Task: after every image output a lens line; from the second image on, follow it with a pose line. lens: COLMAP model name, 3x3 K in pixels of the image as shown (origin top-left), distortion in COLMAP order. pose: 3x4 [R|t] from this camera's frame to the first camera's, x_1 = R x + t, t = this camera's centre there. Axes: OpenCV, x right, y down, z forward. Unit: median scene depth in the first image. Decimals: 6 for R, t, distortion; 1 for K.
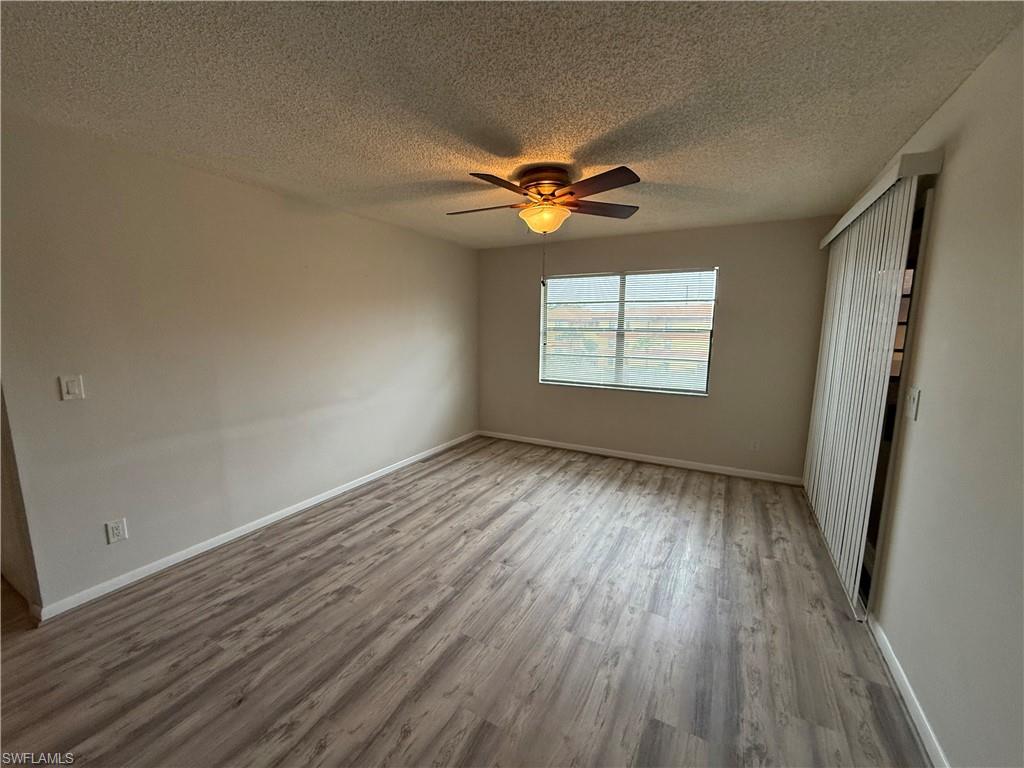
lens RADIAL K [[405.9, 0, 511.0], [0, 405.9, 383.8], [0, 0, 1]] dist [-0.002248, 0.000087]
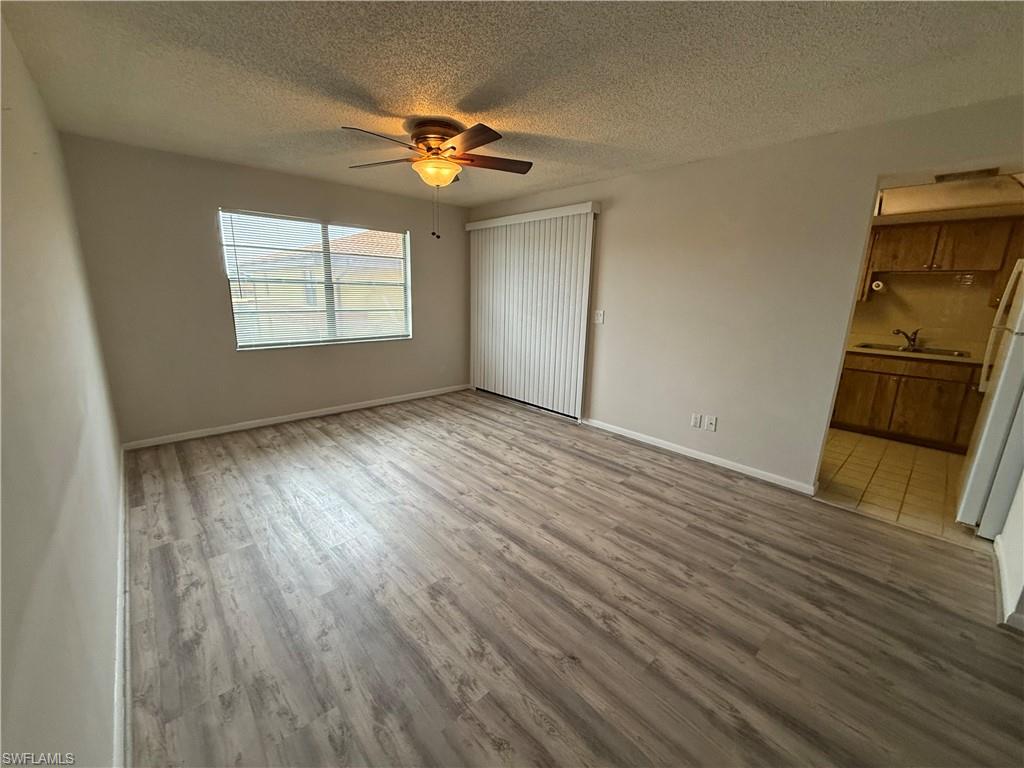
lens RADIAL K [[405.9, 0, 509.0], [0, 405.9, 383.0], [0, 0, 1]] dist [-0.002248, 0.000087]
pose [[0.325278, -0.210510, 0.921889, -0.657037], [0.117174, 0.976365, 0.181606, -0.029279], [-0.938331, 0.048950, 0.342256, 0.342840]]
